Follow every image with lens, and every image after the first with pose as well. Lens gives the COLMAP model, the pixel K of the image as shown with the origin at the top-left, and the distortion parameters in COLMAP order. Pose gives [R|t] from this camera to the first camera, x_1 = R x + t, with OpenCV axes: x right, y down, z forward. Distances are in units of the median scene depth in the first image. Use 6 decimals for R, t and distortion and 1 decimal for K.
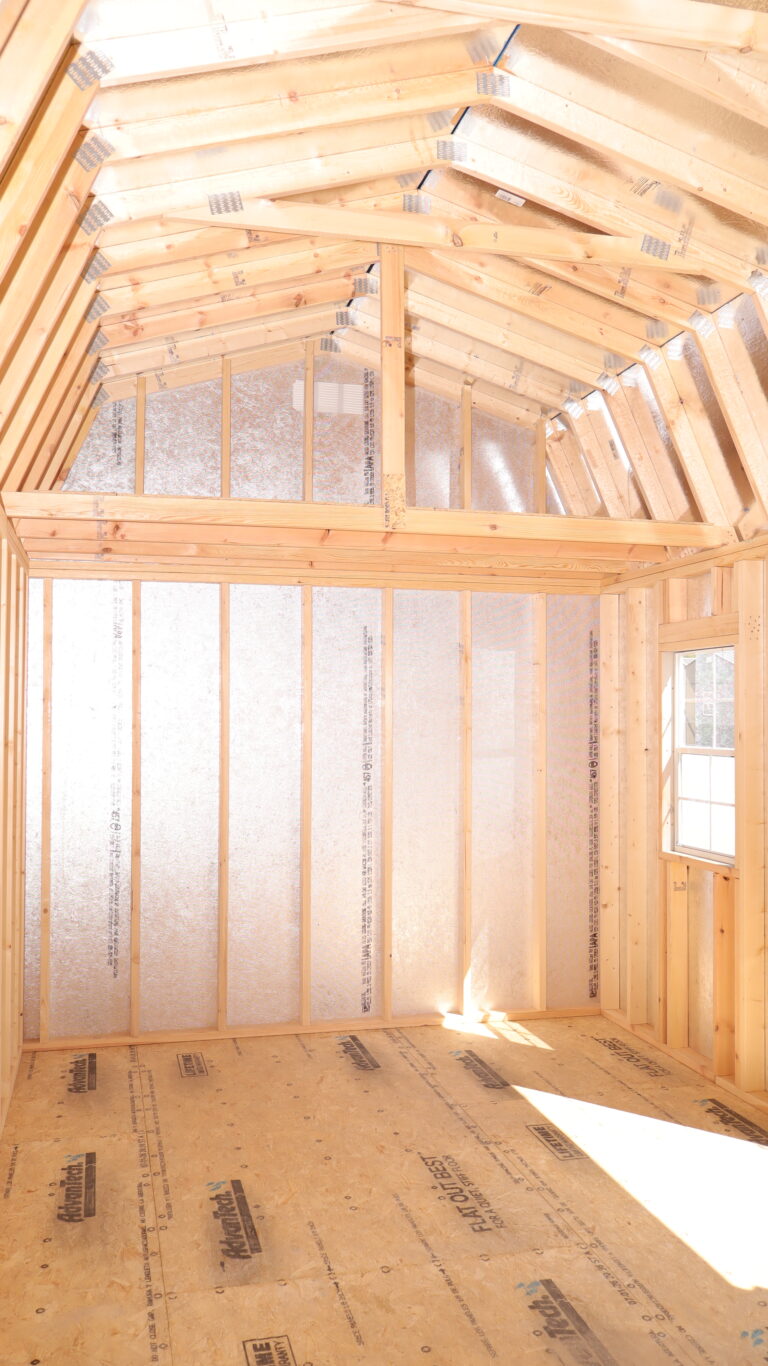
lens RADIAL K [[1151.6, 0, 382.9], [0, 1151.6, 679.7], [0, 0, 1]] dist [0.000716, 0.004486]
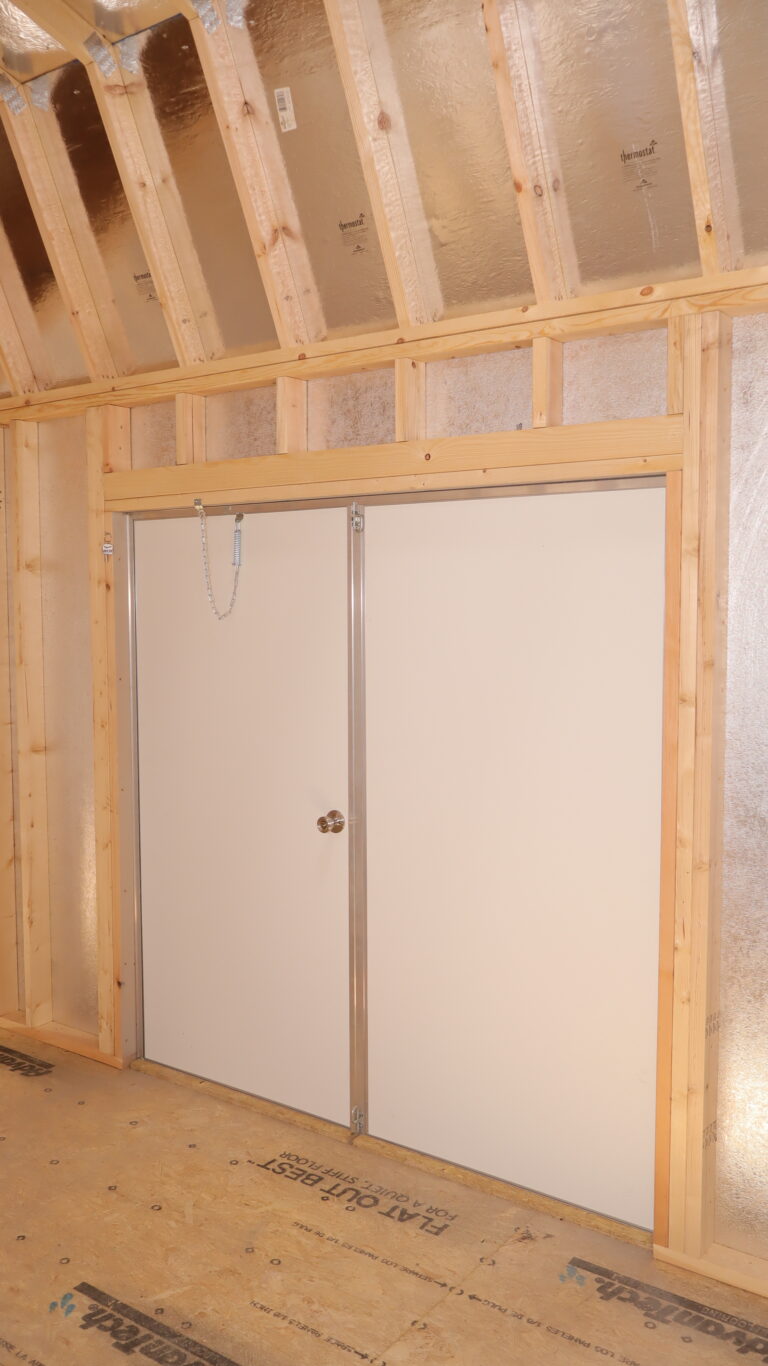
lens RADIAL K [[1177.5, 0, 379.7], [0, 1177.5, 685.2], [0, 0, 1]] dist [0.013489, 0.021055]
pose [[0.770882, -0.048547, 0.635125, -0.157620], [-0.016255, 0.995267, 0.095805, 0.019595], [-0.636770, -0.084178, 0.766445, 0.636785]]
